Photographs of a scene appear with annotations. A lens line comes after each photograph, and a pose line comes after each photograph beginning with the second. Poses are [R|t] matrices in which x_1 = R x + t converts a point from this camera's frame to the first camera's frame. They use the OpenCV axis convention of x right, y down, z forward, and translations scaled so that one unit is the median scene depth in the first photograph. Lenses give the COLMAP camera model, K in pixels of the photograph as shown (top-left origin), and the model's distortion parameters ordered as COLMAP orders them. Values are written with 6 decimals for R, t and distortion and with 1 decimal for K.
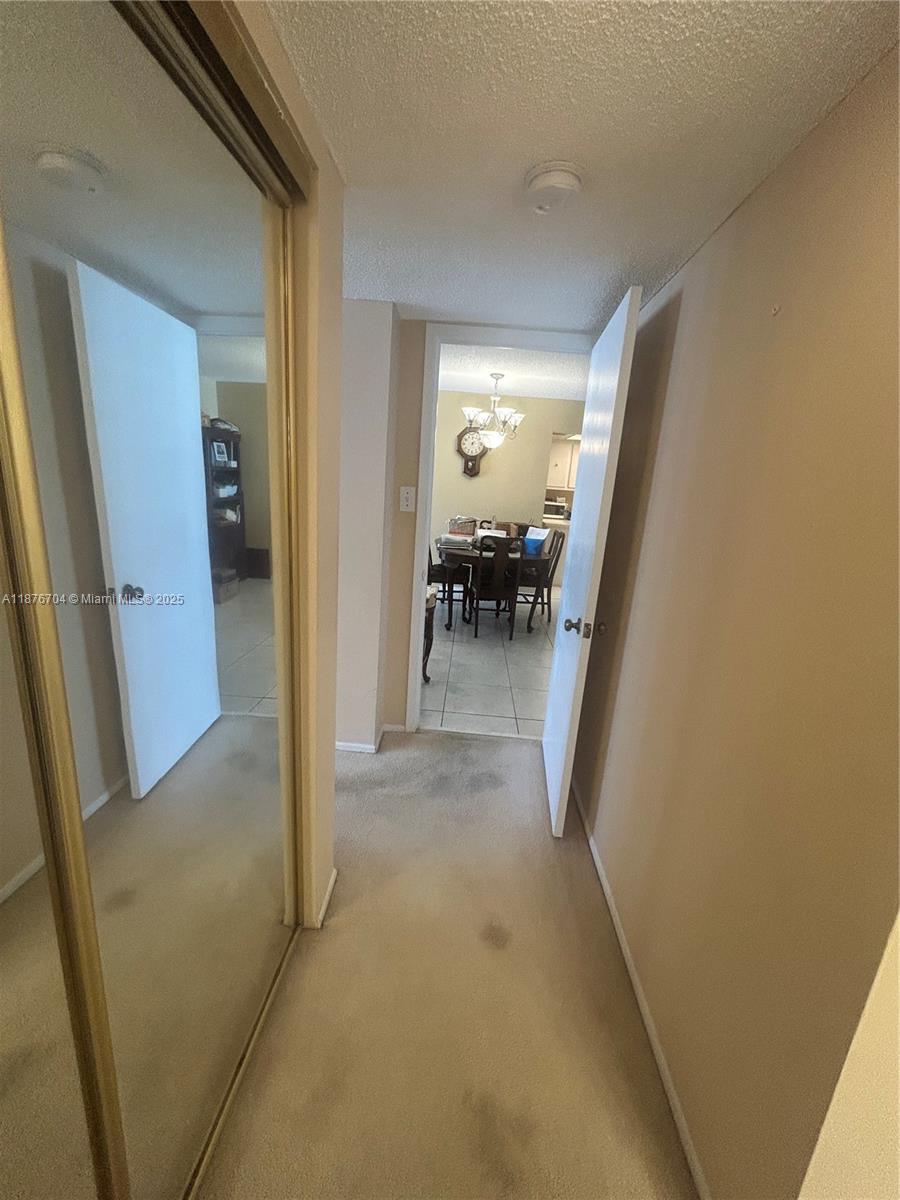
lens RADIAL K [[481.7, 0, 450.9], [0, 481.7, 600.4], [0, 0, 1]] dist [-0.000692, 0.001205]
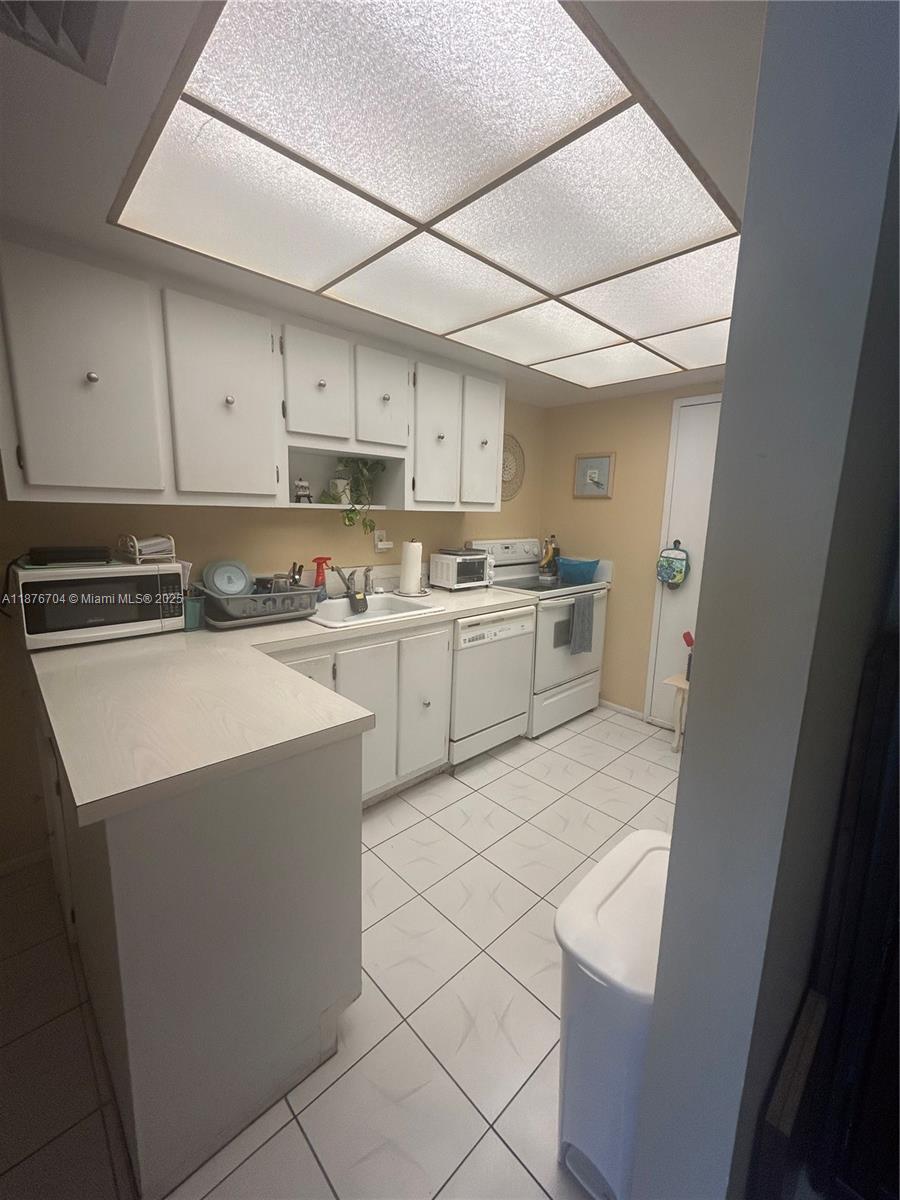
lens RADIAL K [[481.7, 0, 453.0], [0, 481.7, 599.6], [0, 0, 1]] dist [-0.000692, 0.001205]
pose [[0.687922, -0.176713, 0.703943, 0.162541], [0.191315, 0.979754, 0.058989, -0.172417], [-0.700116, 0.094095, 0.707802, 0.747851]]
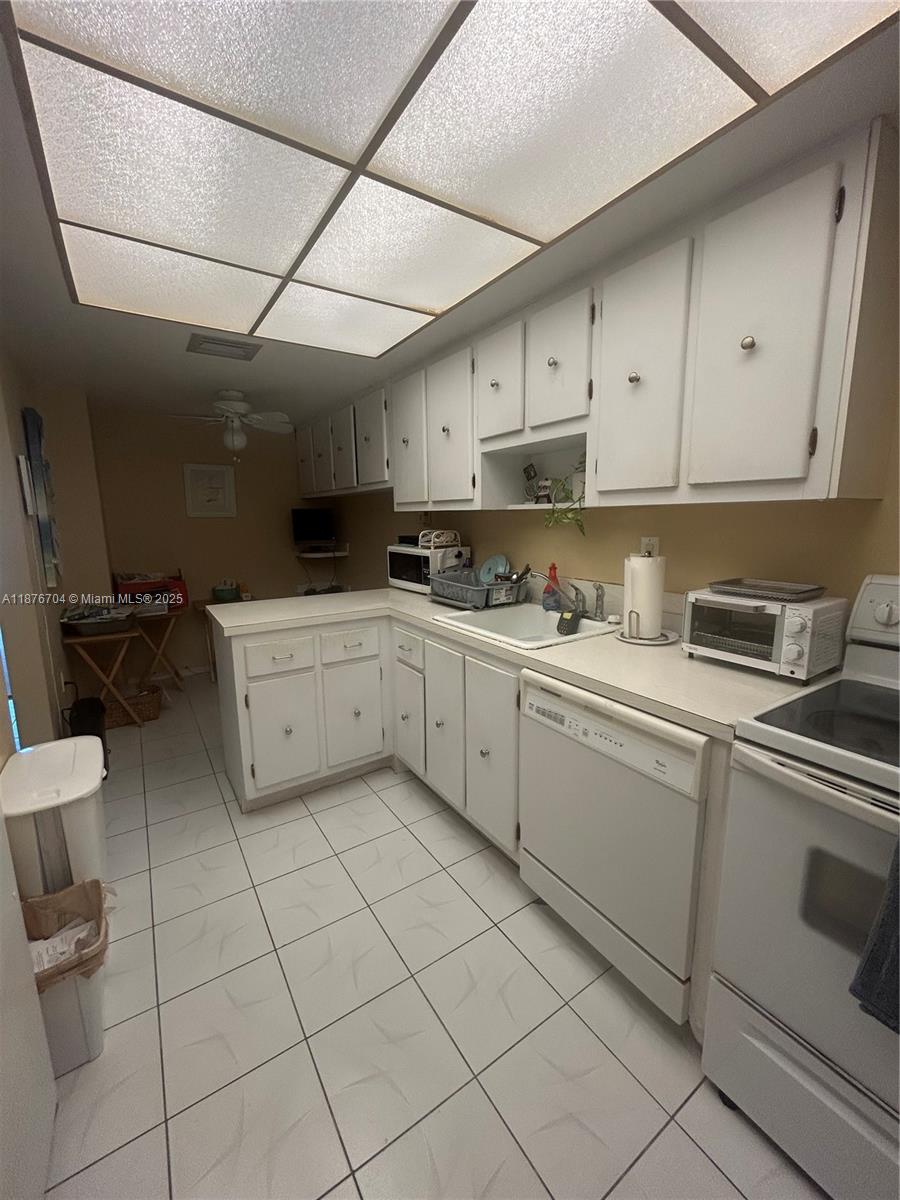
lens RADIAL K [[481.7, 0, 450.3], [0, 481.7, 596.9], [0, 0, 1]] dist [-0.000692, 0.001205]
pose [[0.591912, 0.065372, -0.803347, 0.516556], [-0.145564, 0.988986, -0.026775, -0.161317], [0.792749, 0.132787, 0.594908, 0.812547]]
